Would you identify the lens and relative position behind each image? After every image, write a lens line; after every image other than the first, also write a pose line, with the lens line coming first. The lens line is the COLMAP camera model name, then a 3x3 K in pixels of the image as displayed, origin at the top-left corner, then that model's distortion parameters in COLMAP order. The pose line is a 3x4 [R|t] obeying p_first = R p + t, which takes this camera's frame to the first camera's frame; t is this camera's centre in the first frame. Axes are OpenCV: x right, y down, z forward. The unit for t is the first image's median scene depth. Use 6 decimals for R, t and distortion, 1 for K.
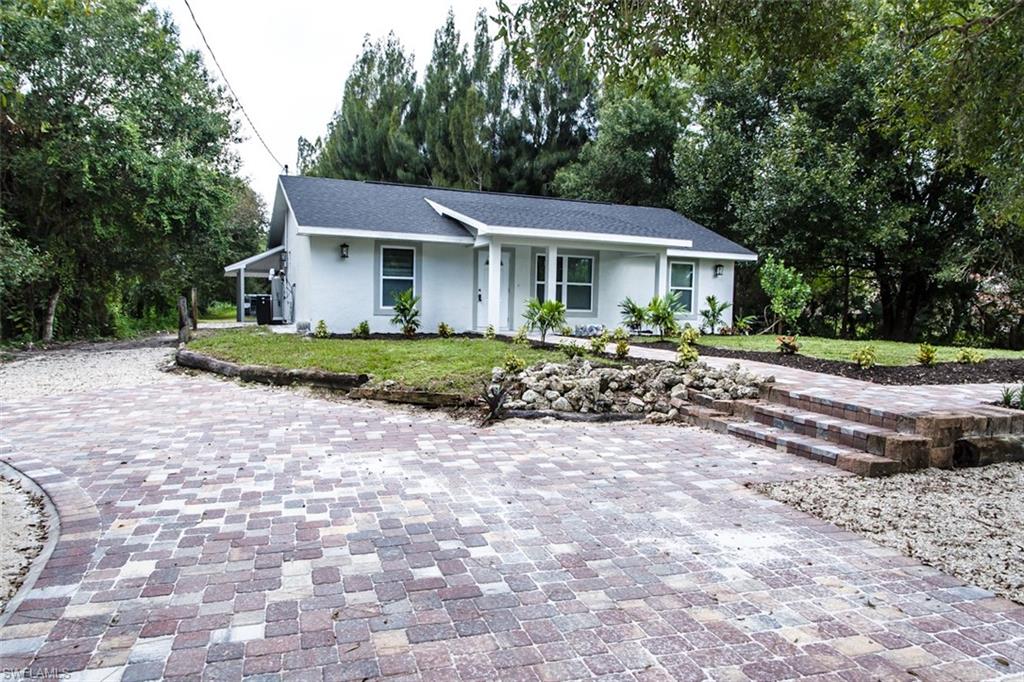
lens RADIAL K [[718.2, 0, 509.7], [0, 718.2, 348.9], [0, 0, 1]] dist [-0.004888, 0.003718]
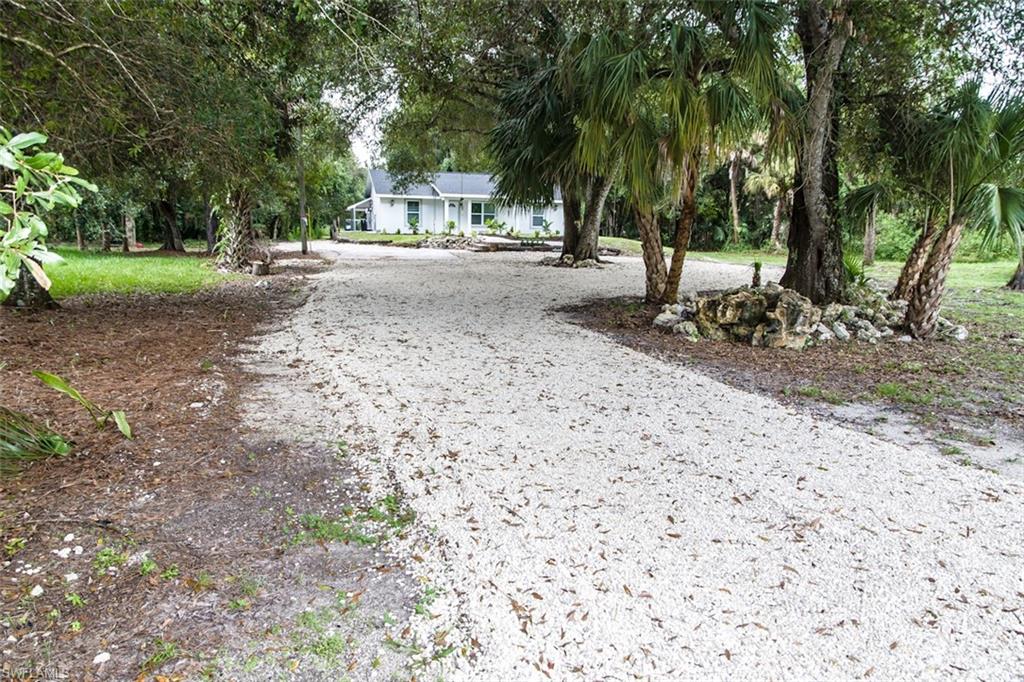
lens RADIAL K [[718.2, 0, 509.7], [0, 718.2, 348.9], [0, 0, 1]] dist [-0.004888, 0.003718]
pose [[0.992641, 0.019951, -0.119443, 0.529215], [-0.007640, 0.994688, 0.102647, 0.128053], [0.120856, -0.100979, 0.987521, -1.635466]]
